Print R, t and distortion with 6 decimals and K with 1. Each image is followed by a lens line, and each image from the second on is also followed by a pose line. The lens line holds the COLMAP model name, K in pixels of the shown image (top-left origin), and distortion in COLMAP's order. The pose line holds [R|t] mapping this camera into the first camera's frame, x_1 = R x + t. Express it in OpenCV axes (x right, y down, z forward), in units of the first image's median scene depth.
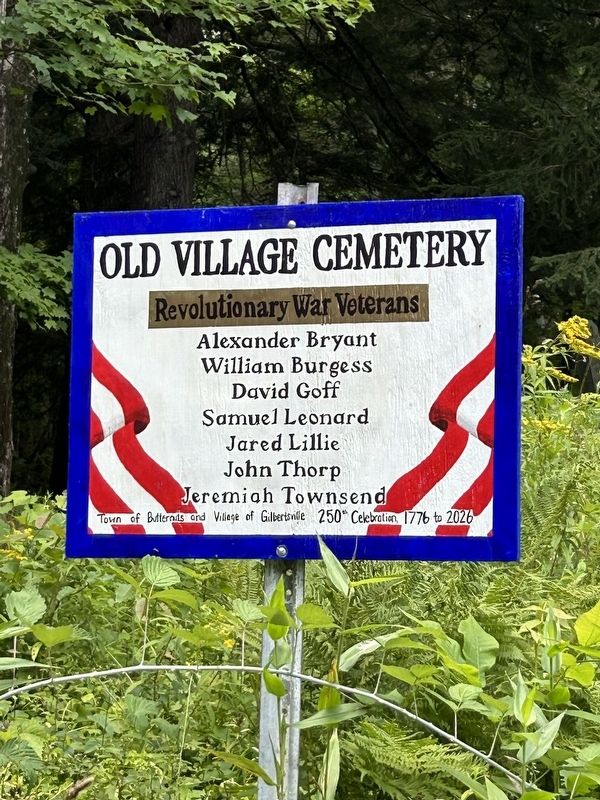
lens RADIAL K [[2323.1, 0, 299.9], [0, 2323.1, 399.8], [0, 0, 1]] dist [0.063381, 0.000000]
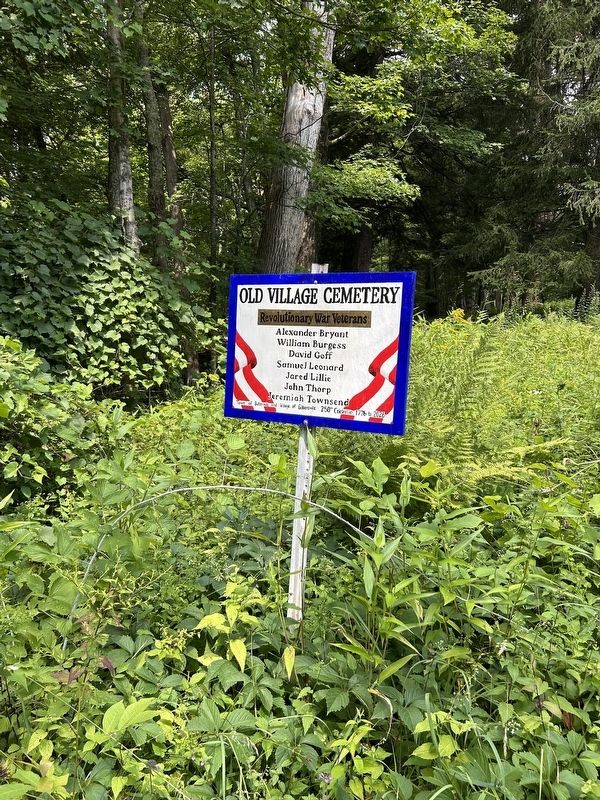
lens RADIAL K [[625.2, 0, 297.5], [0, 625.2, 416.3], [0, 0, 1]] dist [0.024610, -0.004882]
pose [[0.986648, 0.051025, -0.154666, 0.082452], [-0.024135, 0.984977, 0.170990, -0.050300], [0.161067, -0.164974, 0.973058, 0.370408]]
